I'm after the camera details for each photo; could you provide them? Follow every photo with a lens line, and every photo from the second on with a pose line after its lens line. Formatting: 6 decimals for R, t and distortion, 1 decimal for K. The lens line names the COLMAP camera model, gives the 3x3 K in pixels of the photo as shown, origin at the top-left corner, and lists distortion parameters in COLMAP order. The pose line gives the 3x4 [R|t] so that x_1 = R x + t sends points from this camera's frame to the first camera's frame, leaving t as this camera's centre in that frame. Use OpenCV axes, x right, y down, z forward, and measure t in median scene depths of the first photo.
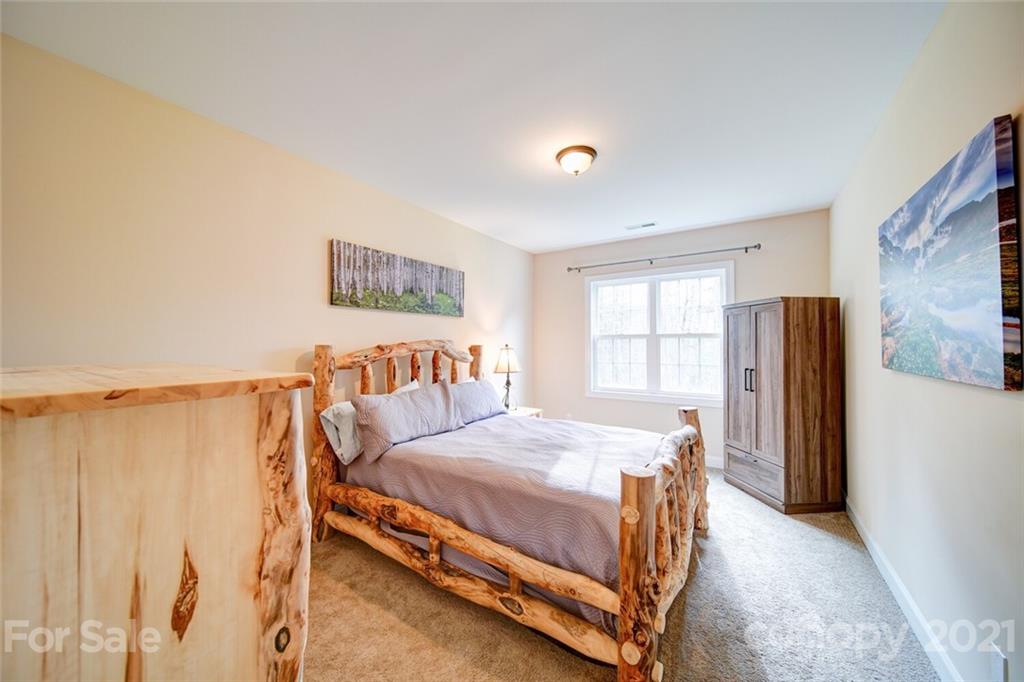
lens RADIAL K [[363.6, 0, 511.5], [0, 363.6, 341.3], [0, 0, 1]] dist [0.001016, 0.000140]
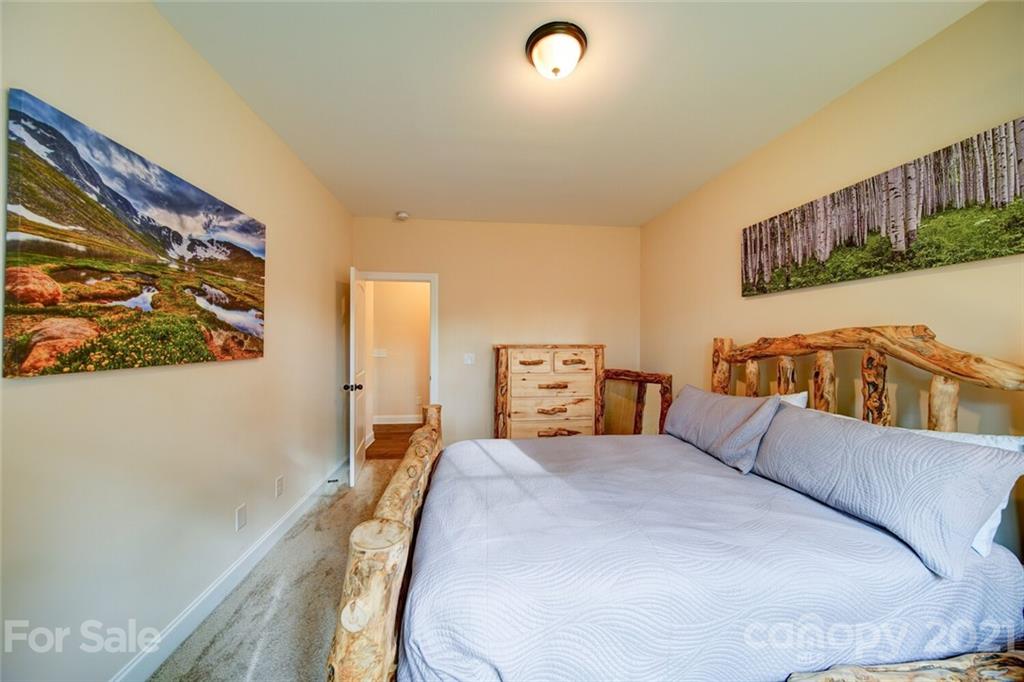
lens RADIAL K [[363.6, 0, 510.0], [0, 363.6, 337.7], [0, 0, 1]] dist [0.001016, 0.000140]
pose [[-0.763327, -0.006767, -0.645976, 0.566610], [0.002069, 0.999914, -0.012920, 0.018841], [0.646008, -0.011199, -0.763248, 1.230352]]
